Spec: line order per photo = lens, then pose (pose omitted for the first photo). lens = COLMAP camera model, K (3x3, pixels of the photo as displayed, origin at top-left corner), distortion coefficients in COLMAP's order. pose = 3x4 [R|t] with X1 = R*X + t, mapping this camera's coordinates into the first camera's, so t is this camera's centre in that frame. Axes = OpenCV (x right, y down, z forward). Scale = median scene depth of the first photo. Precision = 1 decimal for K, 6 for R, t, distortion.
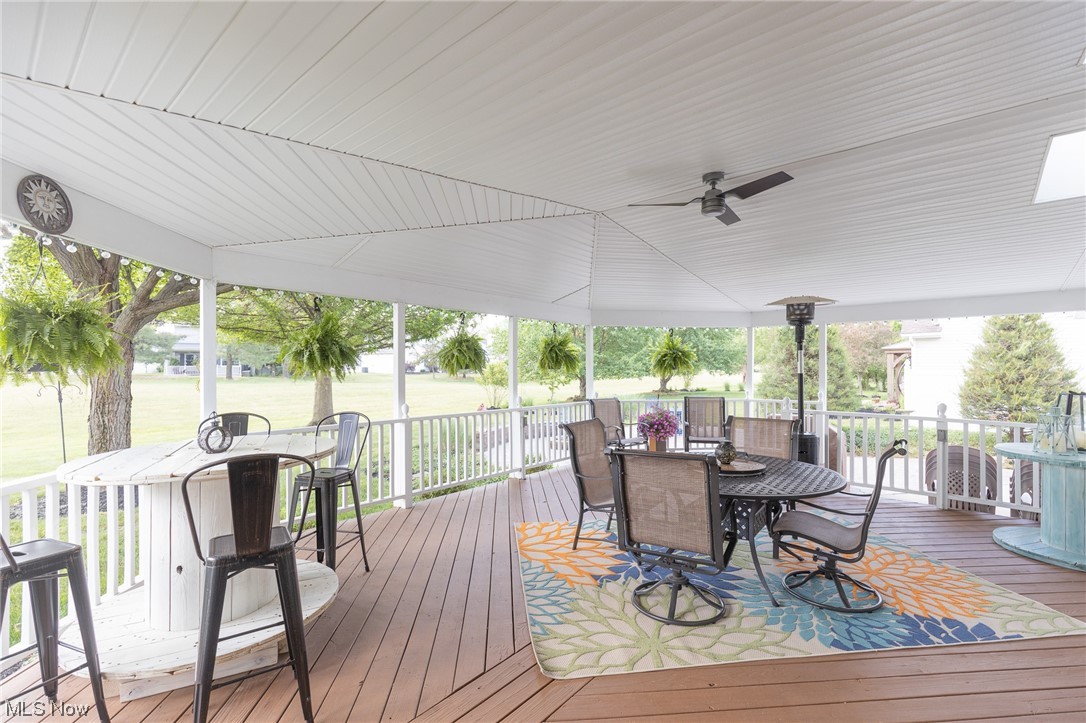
lens RADIAL K [[487.2, 0, 540.6], [0, 487.2, 364.1], [0, 0, 1]] dist [0.004361, -0.000521]
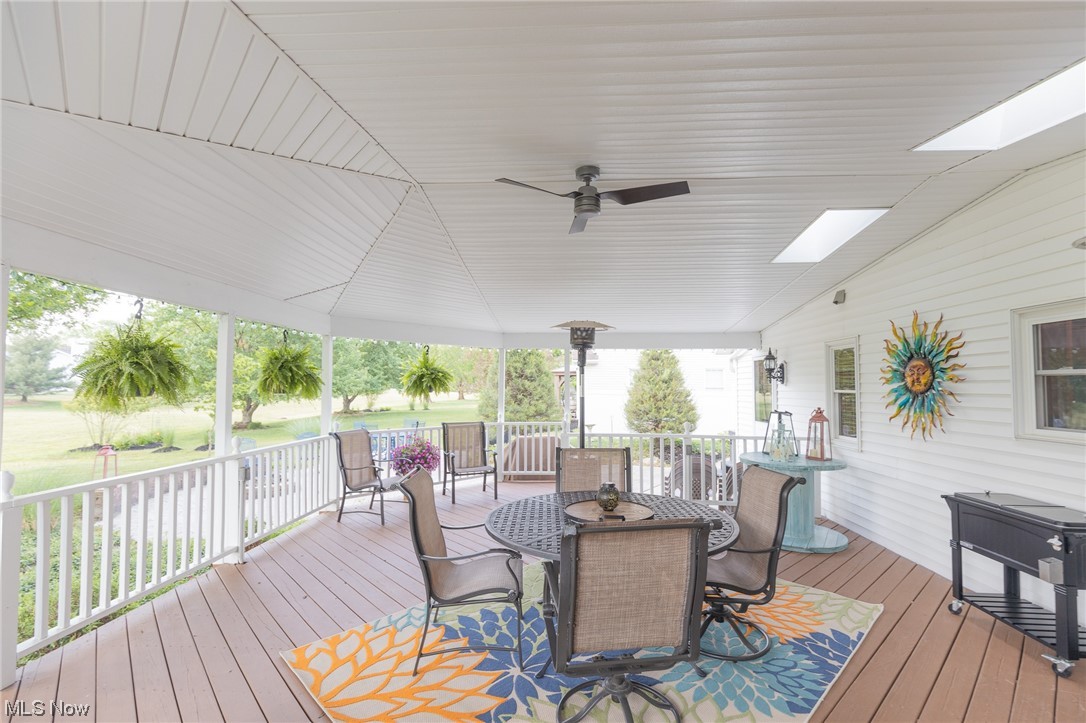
lens RADIAL K [[487.2, 0, 543.6], [0, 487.2, 363.6], [0, 0, 1]] dist [0.004361, -0.000521]
pose [[0.784678, 0.030356, 0.619160, -0.152981], [-0.006703, 0.999157, -0.040492, -0.008840], [-0.619867, 0.027623, 0.784220, 0.261901]]
